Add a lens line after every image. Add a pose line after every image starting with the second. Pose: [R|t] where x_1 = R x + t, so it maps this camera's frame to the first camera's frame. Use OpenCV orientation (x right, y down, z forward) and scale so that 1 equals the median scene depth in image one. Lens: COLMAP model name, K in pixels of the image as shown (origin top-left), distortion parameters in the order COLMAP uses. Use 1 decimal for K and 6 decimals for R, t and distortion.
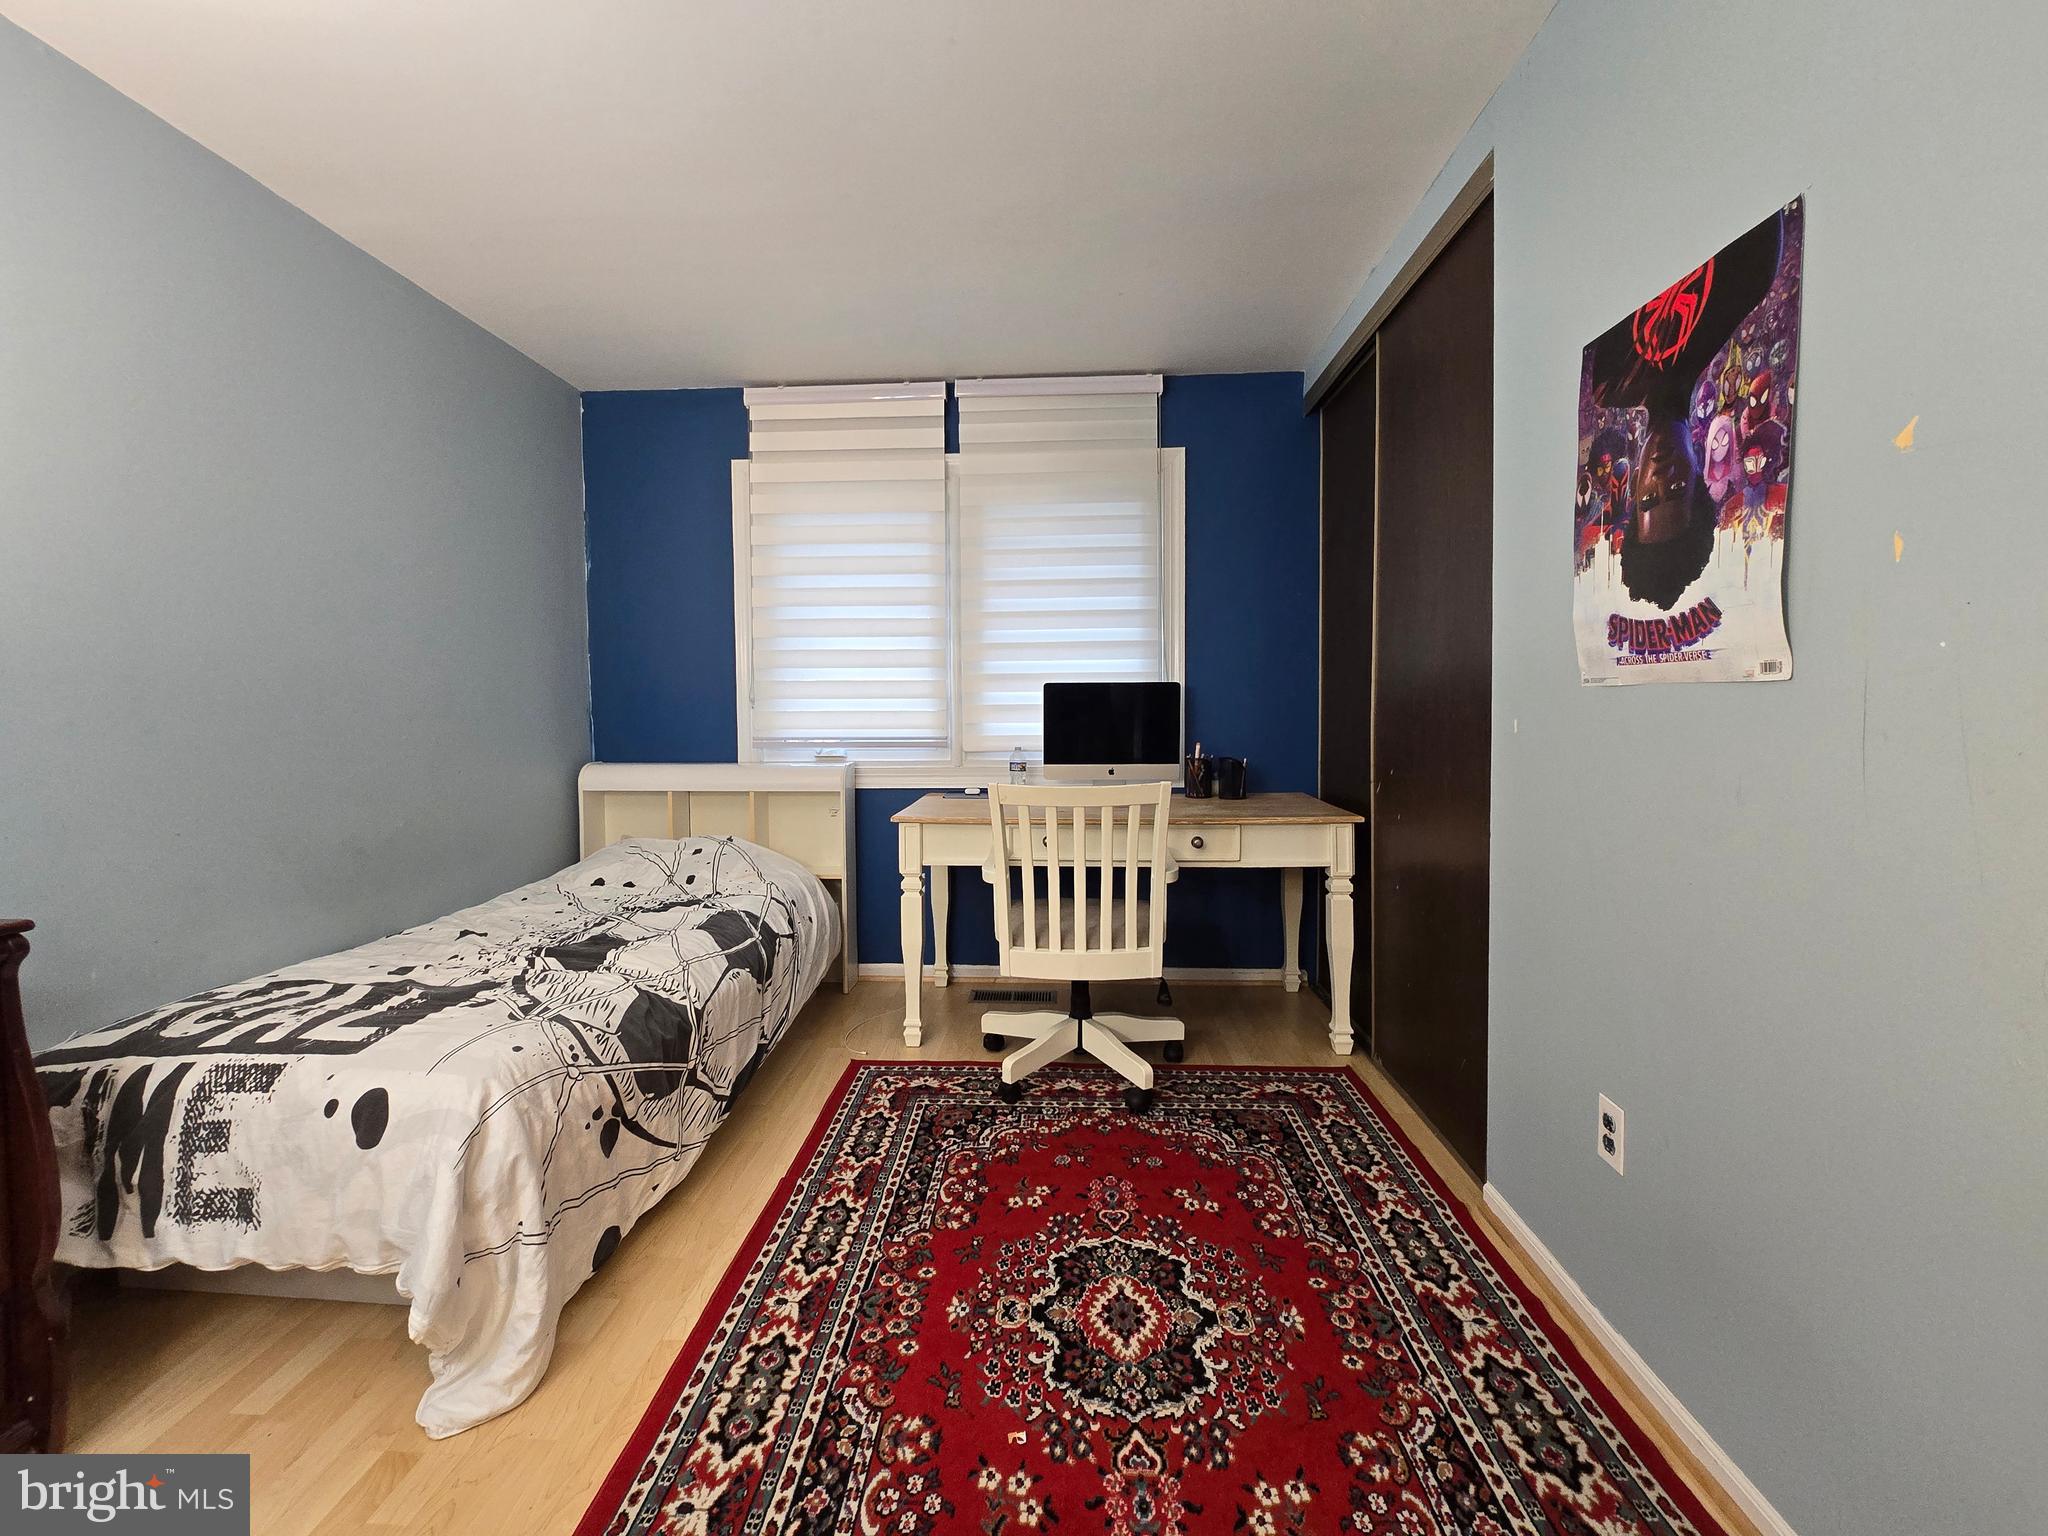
lens RADIAL K [[840.4, 0, 1023.3], [0, 840.4, 747.0], [0, 0, 1]] dist [-0.004299, 0.001312]
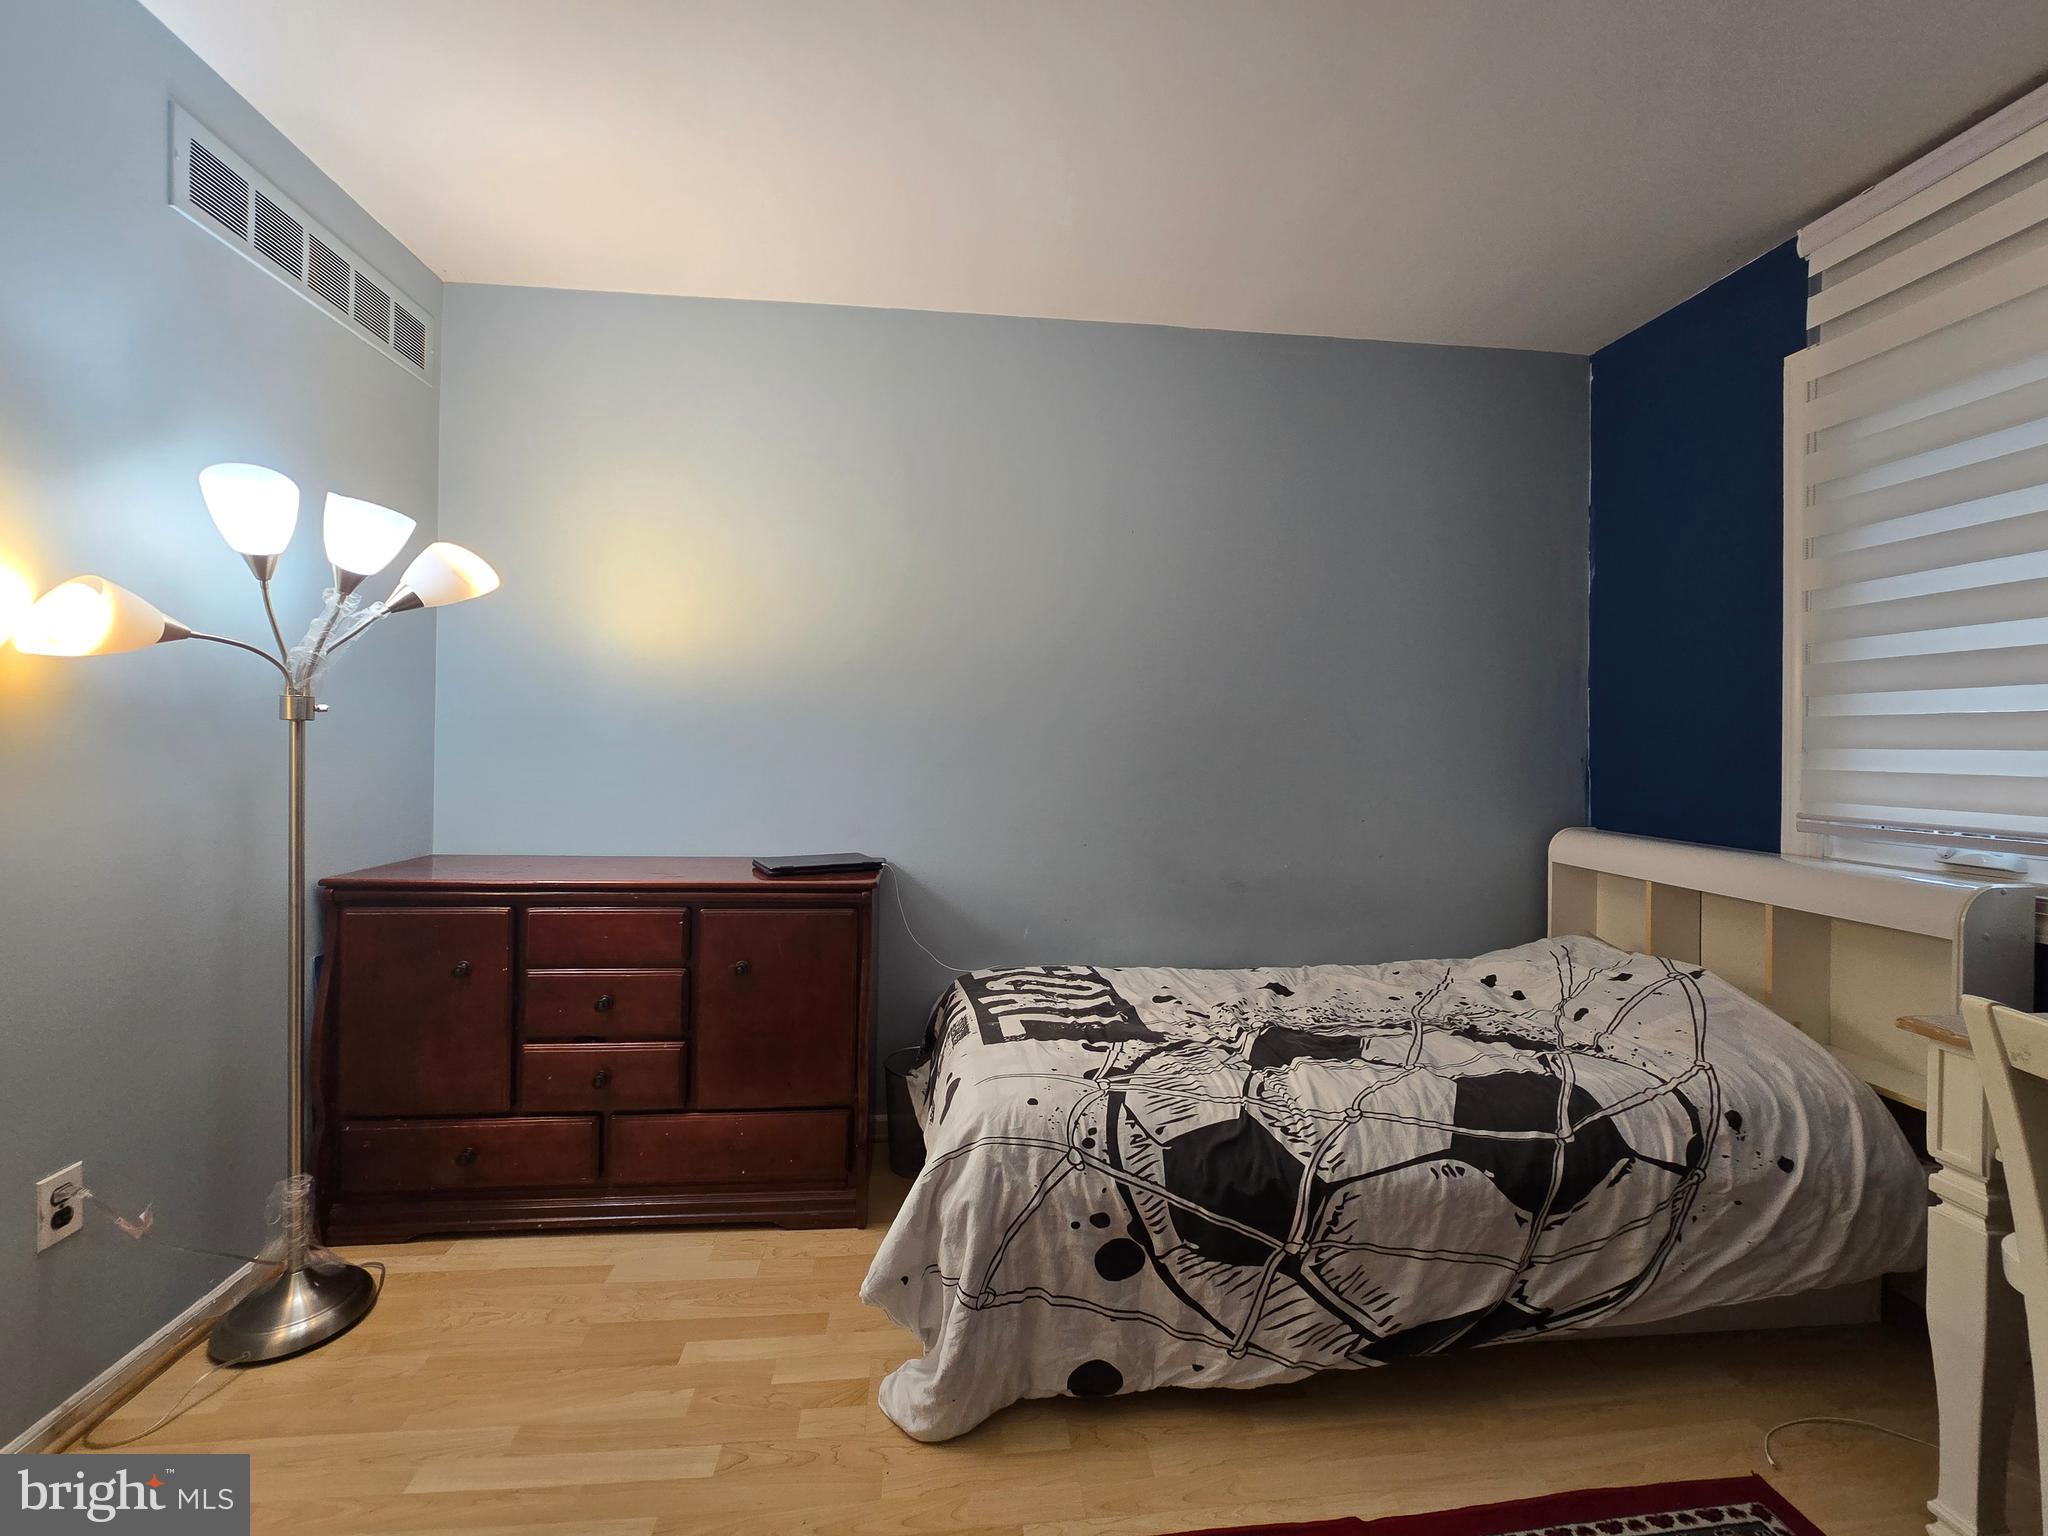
lens RADIAL K [[840.4, 0, 1012.7], [0, 840.4, 743.6], [0, 0, 1]] dist [-0.004299, 0.001312]
pose [[0.155652, 0.007585, -0.987783, 0.344573], [-0.059573, 0.998222, -0.001722, -0.054591], [0.986014, 0.059113, 0.155827, 0.746908]]
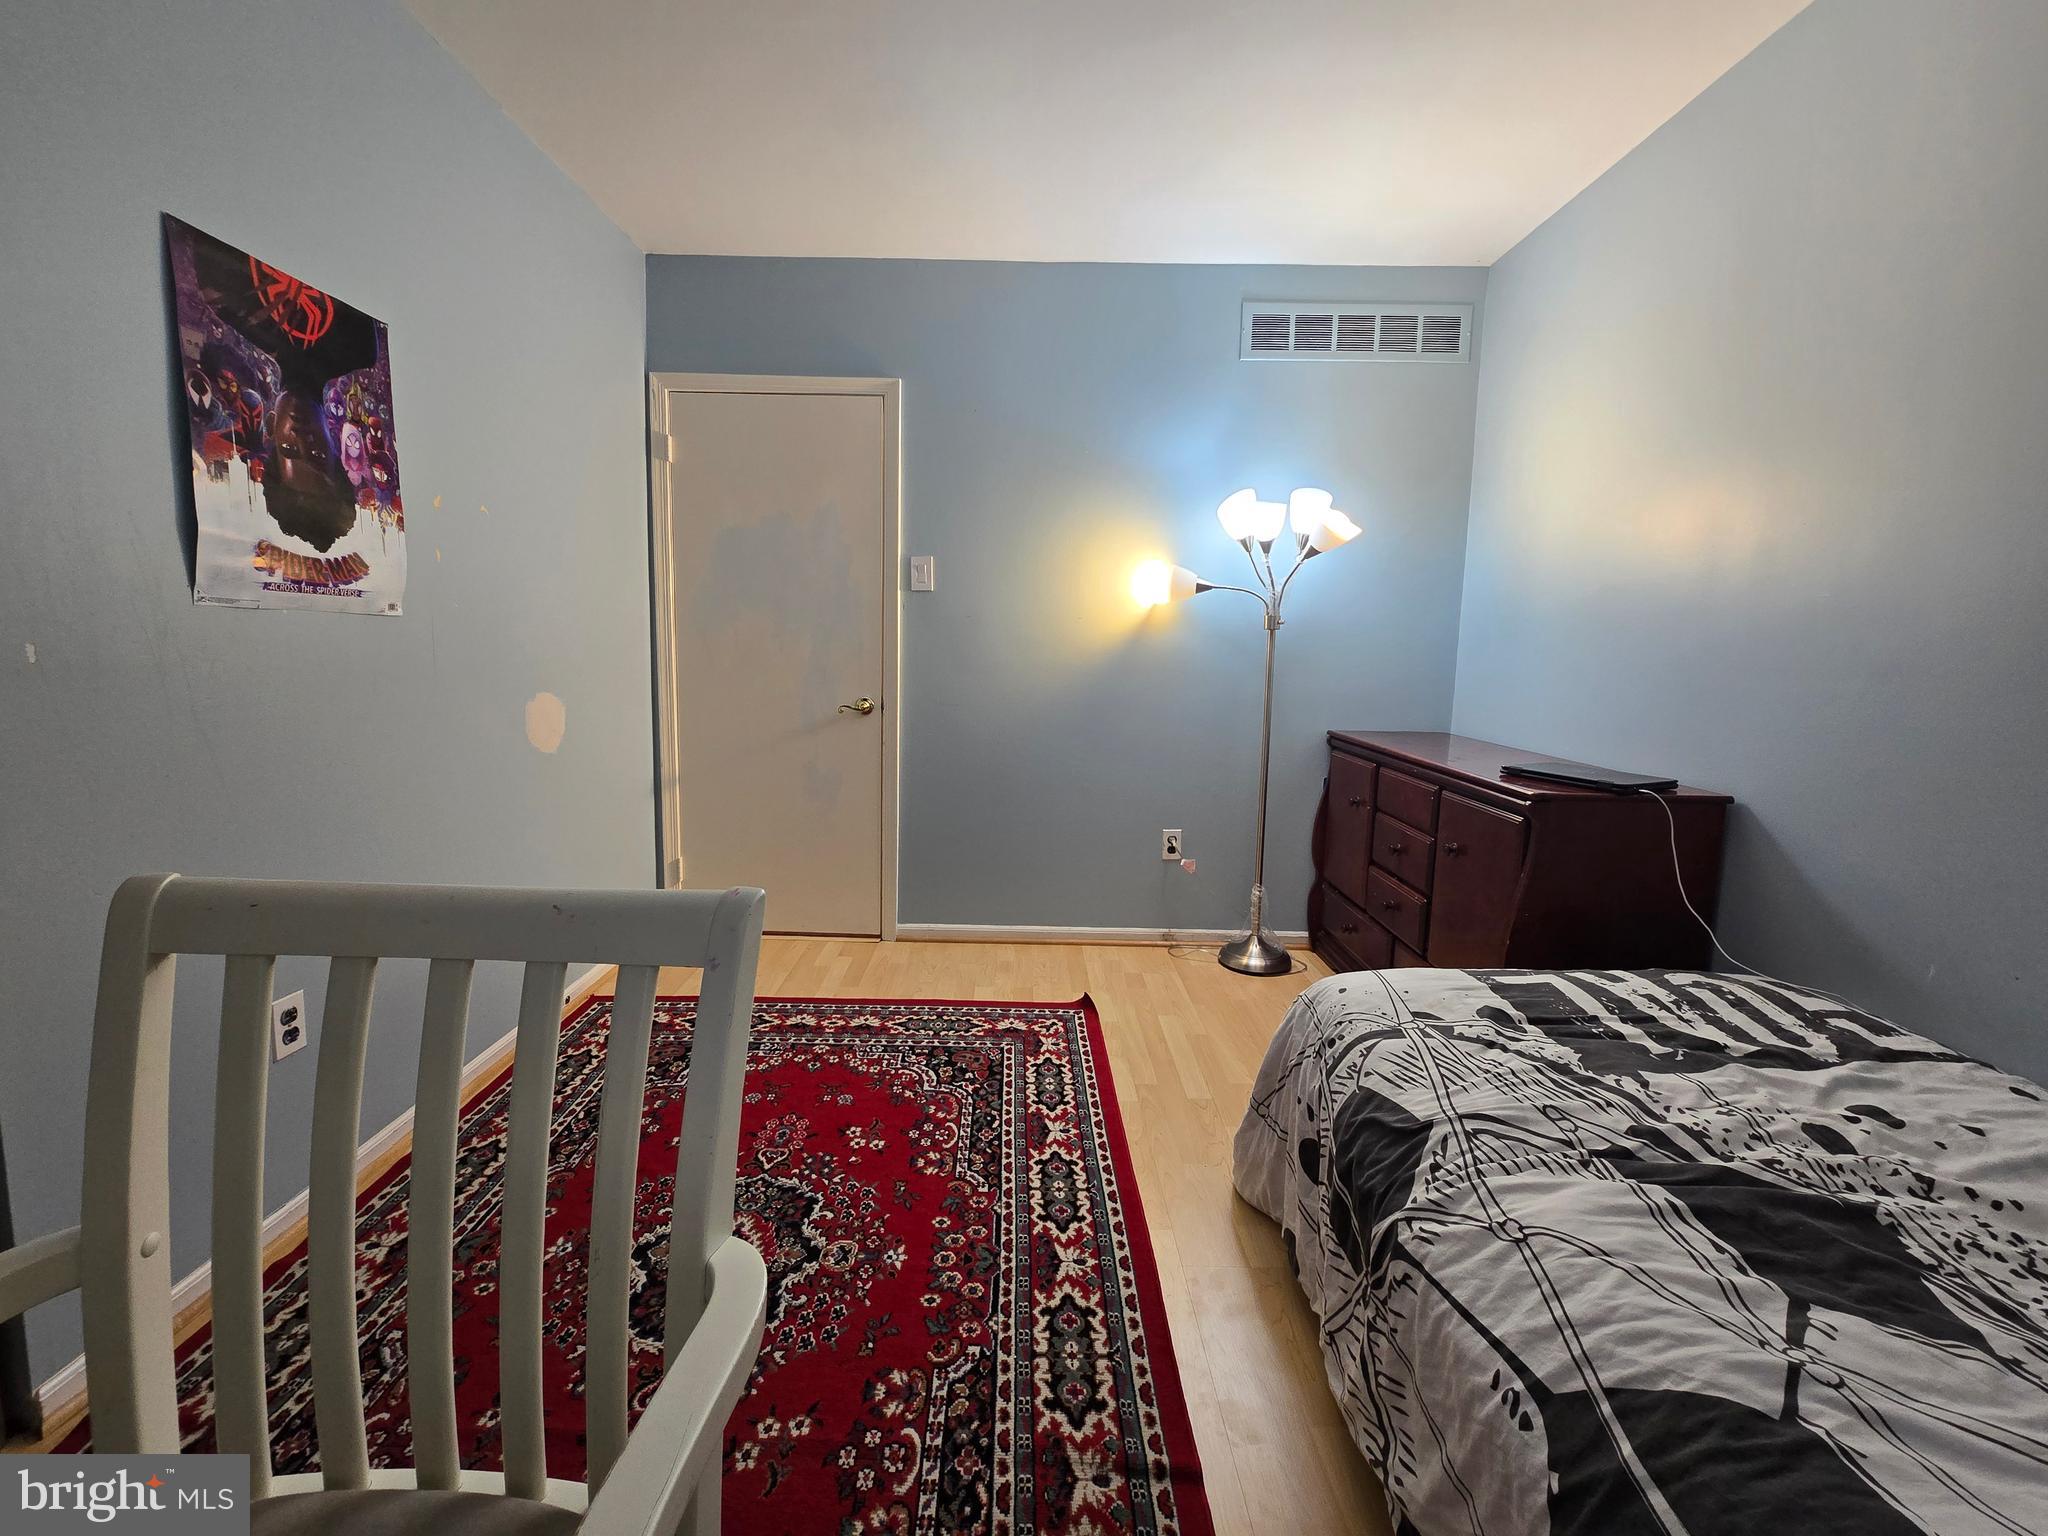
lens RADIAL K [[840.4, 0, 1013.8], [0, 840.4, 741.8], [0, 0, 1]] dist [-0.004299, 0.001312]
pose [[-0.998899, -0.006202, -0.046510, -0.158721], [-0.013636, 0.986814, 0.161284, -0.076987], [0.044896, 0.161740, -0.985812, 1.786063]]
